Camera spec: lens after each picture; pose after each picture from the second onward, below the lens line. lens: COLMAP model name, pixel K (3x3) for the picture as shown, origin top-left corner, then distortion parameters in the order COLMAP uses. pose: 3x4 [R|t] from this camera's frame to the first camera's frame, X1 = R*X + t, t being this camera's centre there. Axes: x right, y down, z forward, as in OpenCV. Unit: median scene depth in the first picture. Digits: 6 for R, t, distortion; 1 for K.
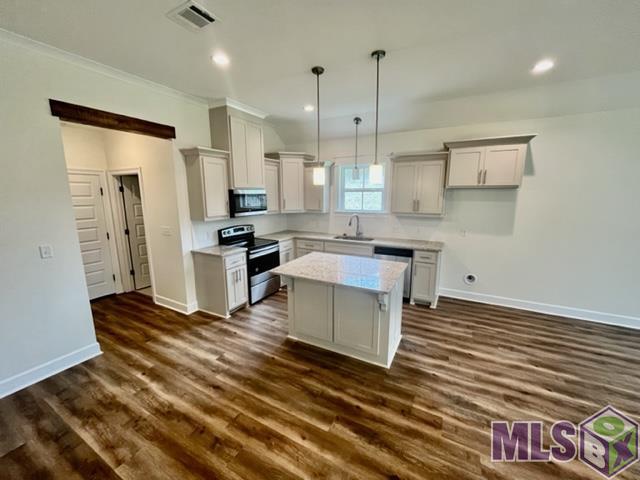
lens RADIAL K [[258.2, 0, 320.0], [0, 258.2, 240.0], [0, 0, 1]] dist [-0.002560, 0.000241]
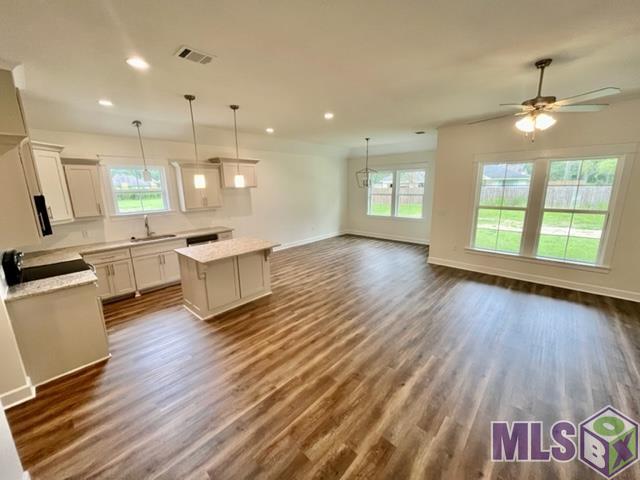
lens RADIAL K [[258.2, 0, 320.0], [0, 258.2, 240.0], [0, 0, 1]] dist [-0.002560, 0.000241]
pose [[0.238834, -0.207201, 0.948697, -1.368712], [0.190902, 0.967924, 0.163340, -0.080115], [-0.952111, 0.142097, 0.270728, 0.180535]]
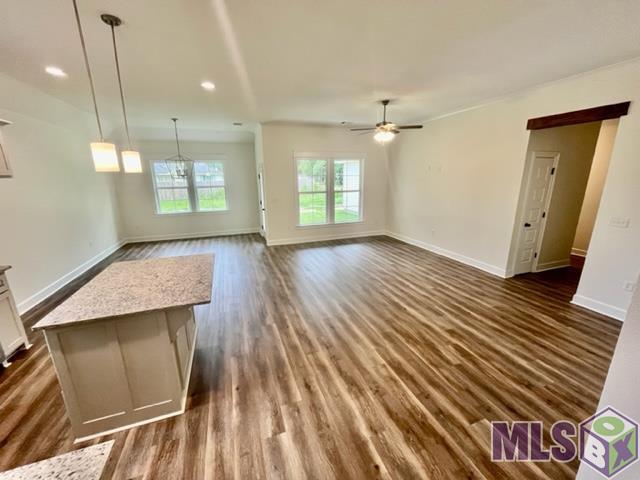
lens RADIAL K [[258.2, 0, 320.0], [0, 258.2, 240.0], [0, 0, 1]] dist [-0.002560, 0.000241]
pose [[-0.746093, -0.150390, 0.648636, -0.972766], [0.134729, 0.919910, 0.368258, -0.274924], [-0.652069, 0.362145, -0.666076, 1.407834]]
